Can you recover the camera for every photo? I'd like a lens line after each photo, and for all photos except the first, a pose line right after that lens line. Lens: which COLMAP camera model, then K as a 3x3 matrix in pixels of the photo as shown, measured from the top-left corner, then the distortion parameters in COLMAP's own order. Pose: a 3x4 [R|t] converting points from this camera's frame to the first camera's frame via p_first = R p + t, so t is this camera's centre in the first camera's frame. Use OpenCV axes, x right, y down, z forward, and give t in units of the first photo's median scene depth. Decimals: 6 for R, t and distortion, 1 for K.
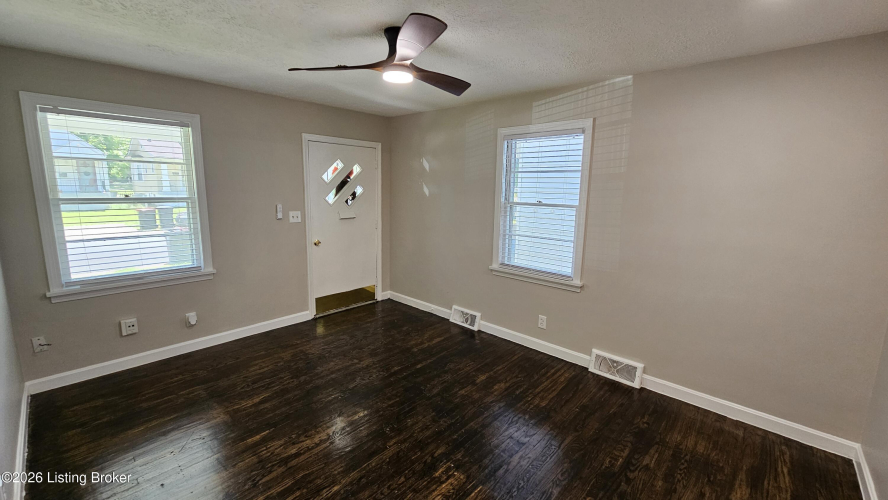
lens RADIAL K [[362.9, 0, 444.9], [0, 362.9, 245.3], [0, 0, 1]] dist [-0.000260, 0.000451]
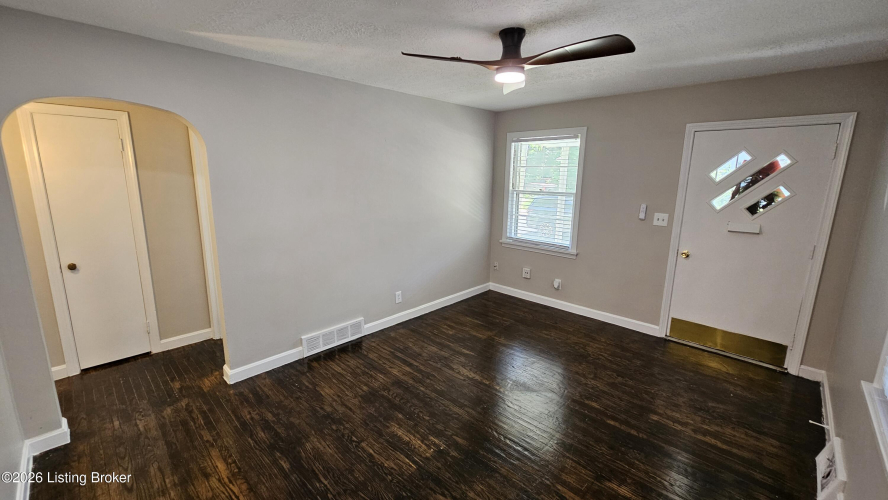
lens RADIAL K [[362.9, 0, 444.9], [0, 362.9, 245.3], [0, 0, 1]] dist [-0.000260, 0.000451]
pose [[-0.020595, 0.175692, -0.984230, 0.524422], [-0.174946, 0.968617, 0.176566, -0.085331], [0.984363, 0.175824, 0.010788, 0.489712]]
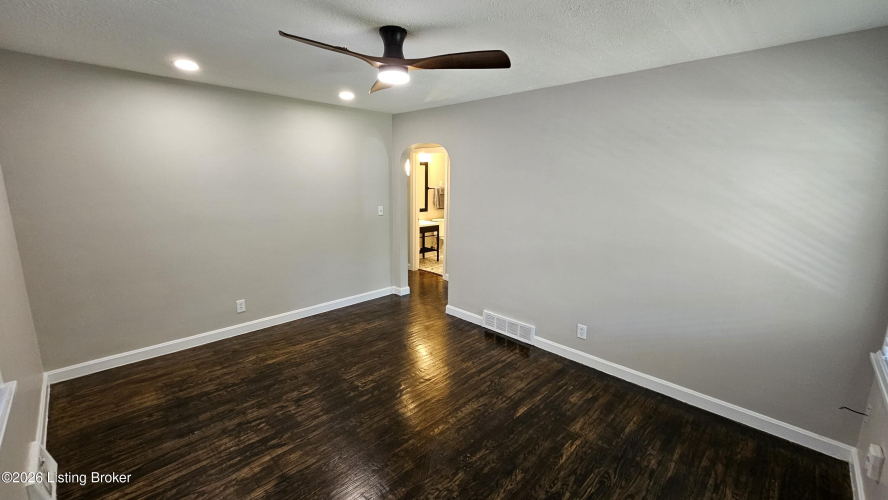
lens RADIAL K [[362.9, 0, 444.9], [0, 362.9, 245.3], [0, 0, 1]] dist [-0.000260, 0.000451]
pose [[-0.998799, -0.039824, 0.028542, -0.173613], [-0.027638, 0.938960, 0.342914, -0.206479], [-0.040456, 0.341713, -0.938933, 1.141978]]
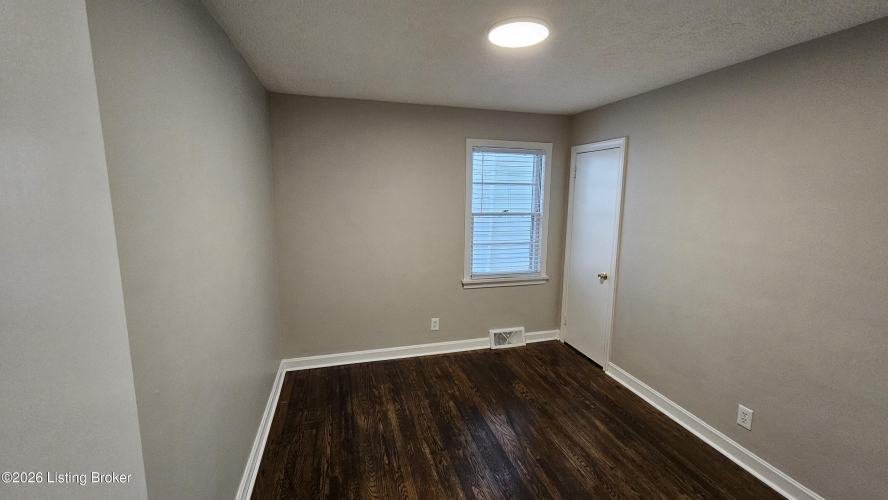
lens RADIAL K [[361.7, 0, 447.1], [0, 361.7, 245.9], [0, 0, 1]] dist [0.000021, 0.000125]
pose [[0.515906, -0.136474, 0.845704, -0.695815], [0.133784, 0.987951, 0.077817, -0.114573], [-0.846134, 0.072995, 0.527948, 0.529366]]
